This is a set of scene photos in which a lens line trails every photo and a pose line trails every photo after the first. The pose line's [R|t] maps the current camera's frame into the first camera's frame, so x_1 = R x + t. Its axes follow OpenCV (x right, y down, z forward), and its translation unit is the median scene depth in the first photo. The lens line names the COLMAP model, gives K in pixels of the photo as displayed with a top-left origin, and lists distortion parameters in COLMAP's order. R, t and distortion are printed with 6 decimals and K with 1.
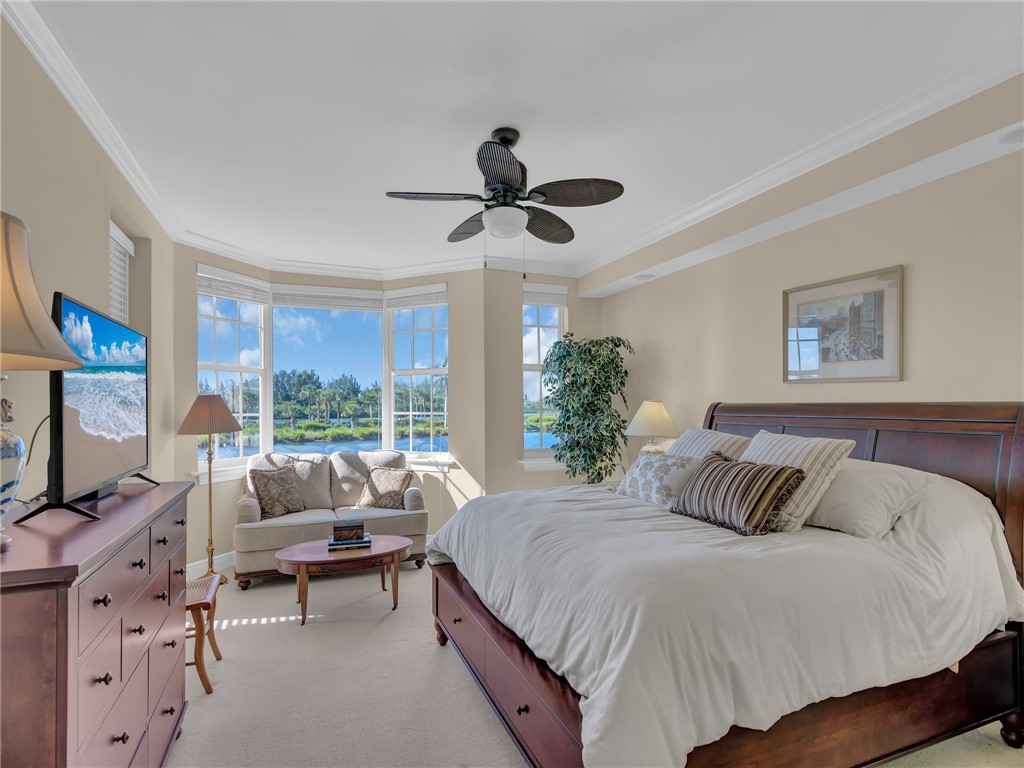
lens RADIAL K [[505.9, 0, 508.6], [0, 505.9, 399.4], [0, 0, 1]] dist [0.002274, 0.000077]
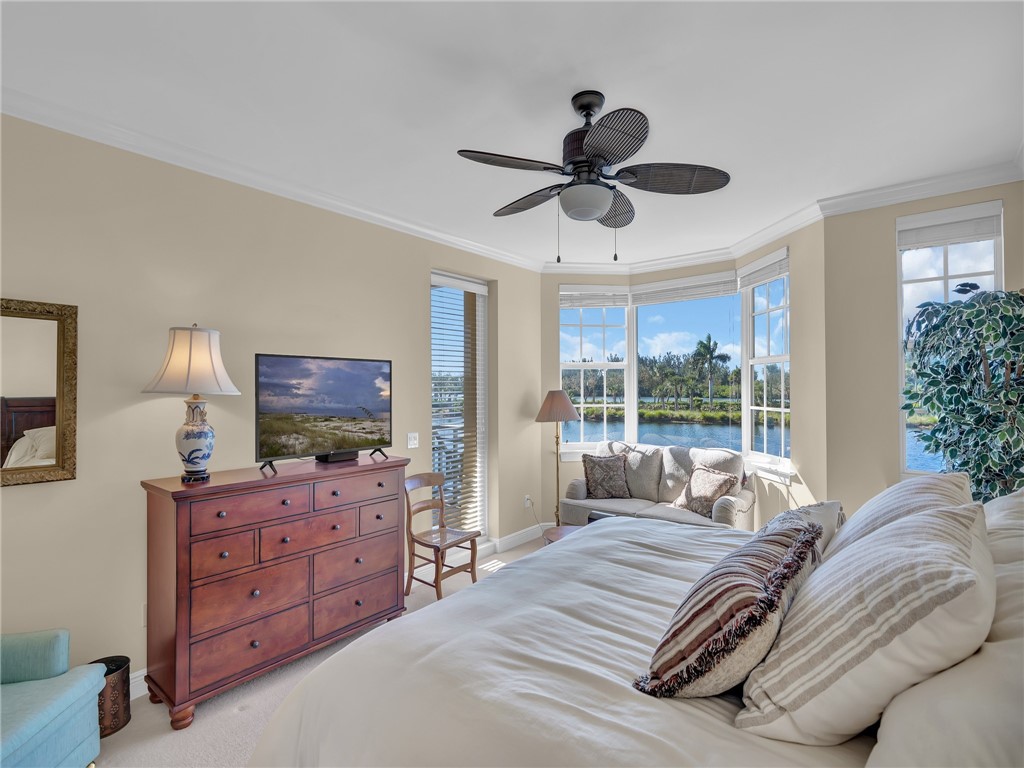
lens RADIAL K [[497.2, 0, 512.0], [0, 497.2, 384.0], [0, 0, 1]] dist [0.002648, -0.000365]
pose [[0.503132, -0.006589, -0.864185, 0.367425], [0.013820, 0.999904, 0.000422, -0.023779], [0.864099, -0.012155, 0.503175, 0.257666]]
